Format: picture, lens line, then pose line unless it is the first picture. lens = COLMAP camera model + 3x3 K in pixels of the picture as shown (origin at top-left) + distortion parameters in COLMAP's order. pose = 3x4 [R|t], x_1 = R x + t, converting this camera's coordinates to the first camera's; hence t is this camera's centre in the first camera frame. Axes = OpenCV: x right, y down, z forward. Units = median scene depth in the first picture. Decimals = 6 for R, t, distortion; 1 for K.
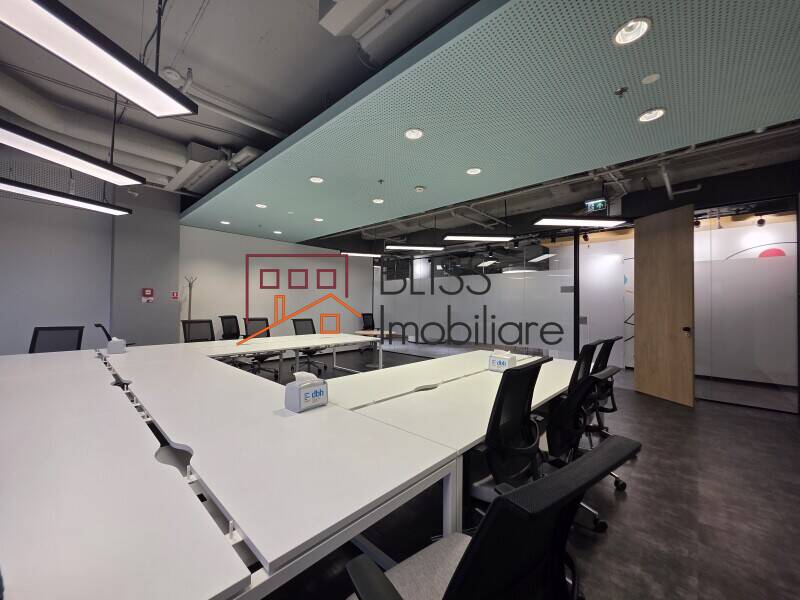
lens RADIAL K [[319.0, 0, 397.1], [0, 319.0, 297.7], [0, 0, 1]] dist [0.002325, 0.000019]
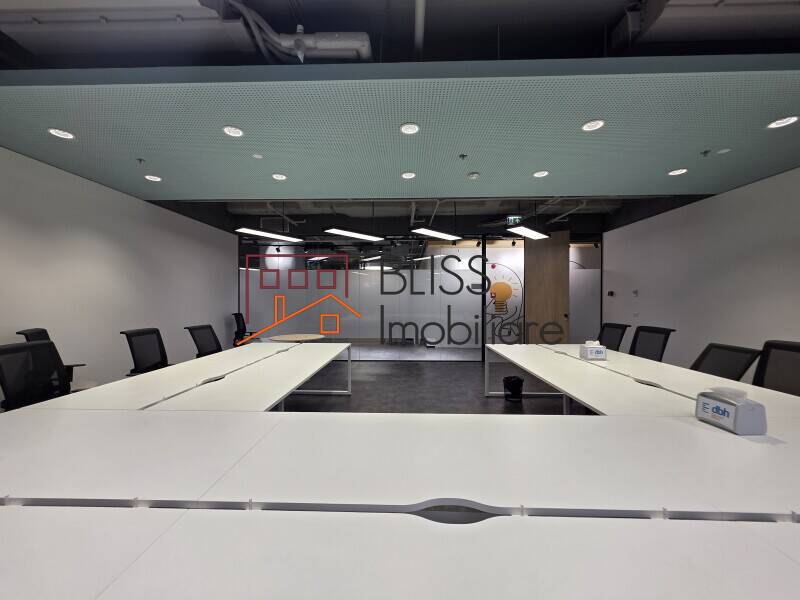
lens RADIAL K [[322.1, 0, 398.2], [0, 322.1, 298.2], [0, 0, 1]] dist [0.006923, 0.000337]
pose [[0.748028, -0.008849, 0.663608, -0.696862], [-0.004911, 0.999810, 0.018867, -0.005289], [-0.663649, -0.017372, 0.747842, 0.435543]]
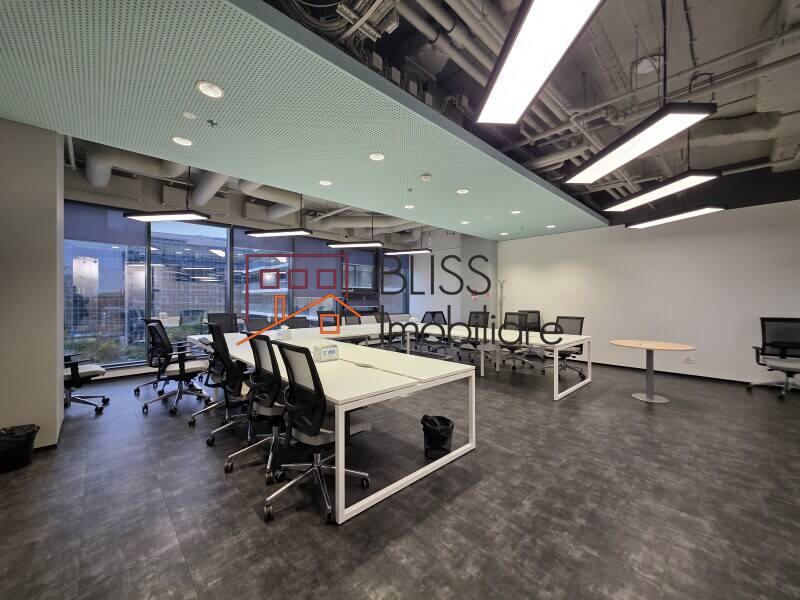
lens RADIAL K [[319.0, 0, 397.1], [0, 319.0, 297.7], [0, 0, 1]] dist [0.002325, 0.000019]
pose [[-0.060636, -0.013392, -0.998070, 1.001906], [0.016114, 0.999767, -0.014393, 0.029902], [0.998030, -0.016956, -0.060406, 0.946583]]
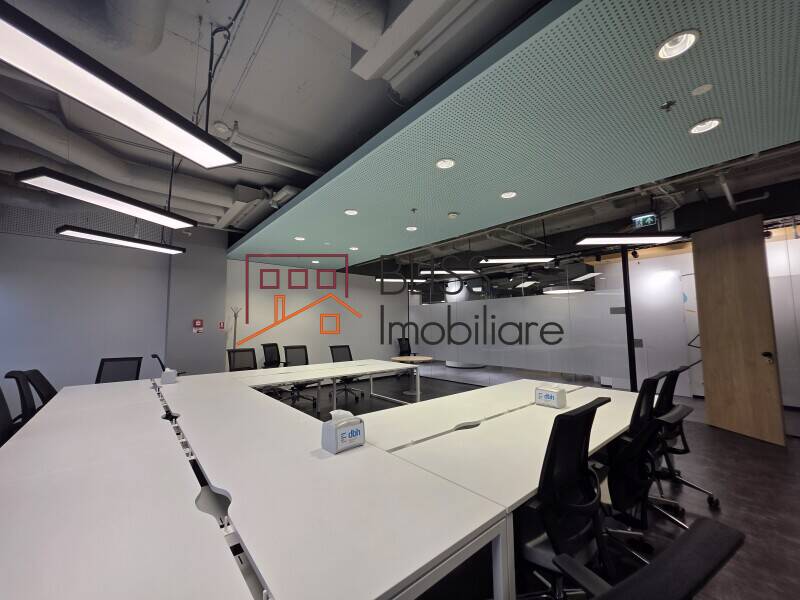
lens RADIAL K [[319.8, 0, 397.8], [0, 319.8, 298.2], [0, 0, 1]] dist [0.001057, 0.000187]
pose [[0.993800, -0.029141, -0.107298, -0.000556], [0.021925, 0.997456, -0.067824, -0.018750], [0.109001, 0.065051, 0.991911, 0.010770]]
